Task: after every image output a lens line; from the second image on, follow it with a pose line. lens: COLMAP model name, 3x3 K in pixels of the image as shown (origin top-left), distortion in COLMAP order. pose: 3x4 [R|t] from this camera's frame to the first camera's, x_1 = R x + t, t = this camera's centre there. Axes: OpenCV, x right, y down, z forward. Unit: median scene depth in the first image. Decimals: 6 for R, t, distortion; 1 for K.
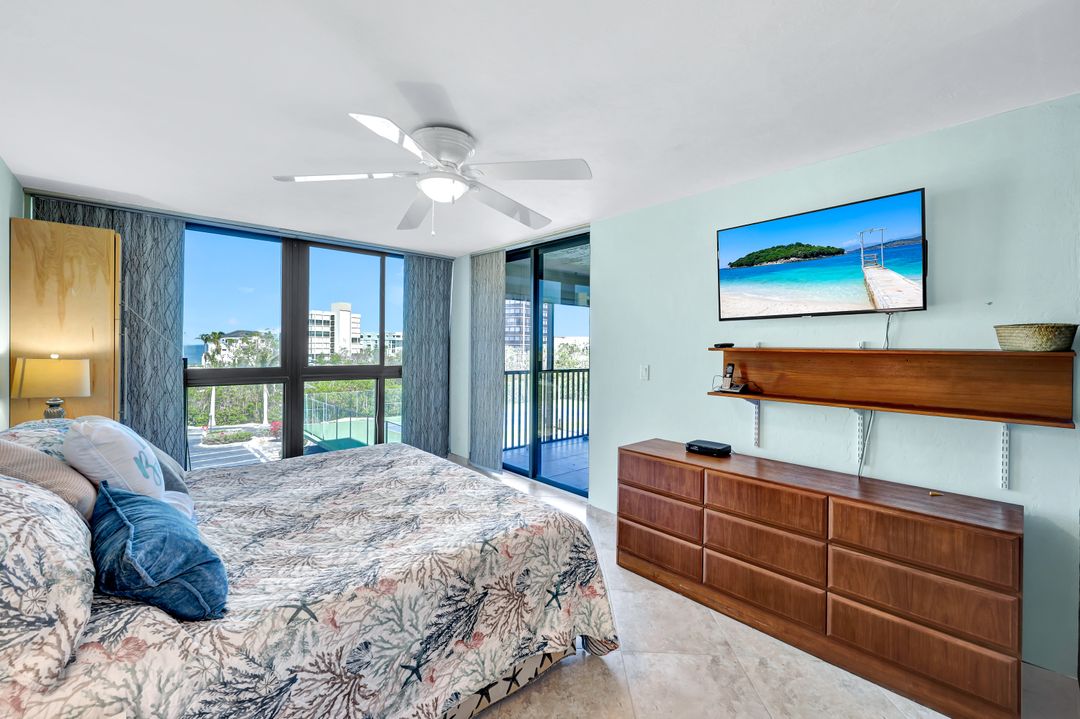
lens RADIAL K [[436.2, 0, 535.4], [0, 436.2, 355.4], [0, 0, 1]] dist [0.002393, -0.000480]
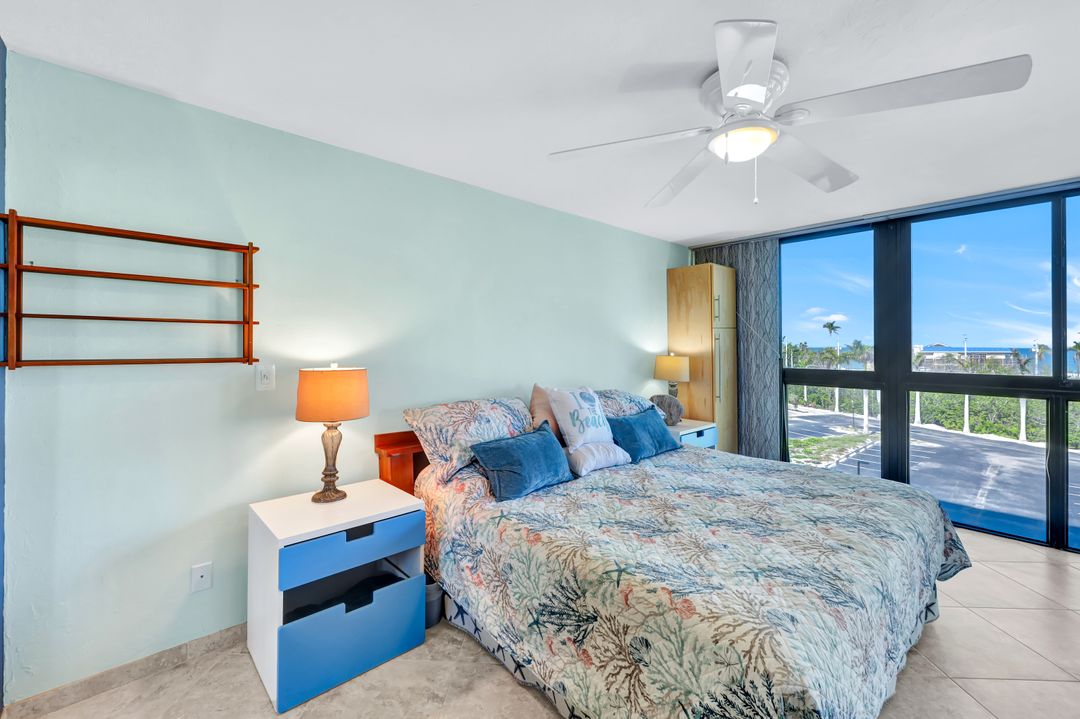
lens RADIAL K [[436.2, 0, 536.6], [0, 436.2, 351.5], [0, 0, 1]] dist [0.002393, -0.000480]
pose [[0.030181, 0.004364, -0.999535, 0.651466], [-0.021011, 0.999772, 0.003731, -0.003459], [0.999324, 0.020888, 0.030265, 0.702230]]
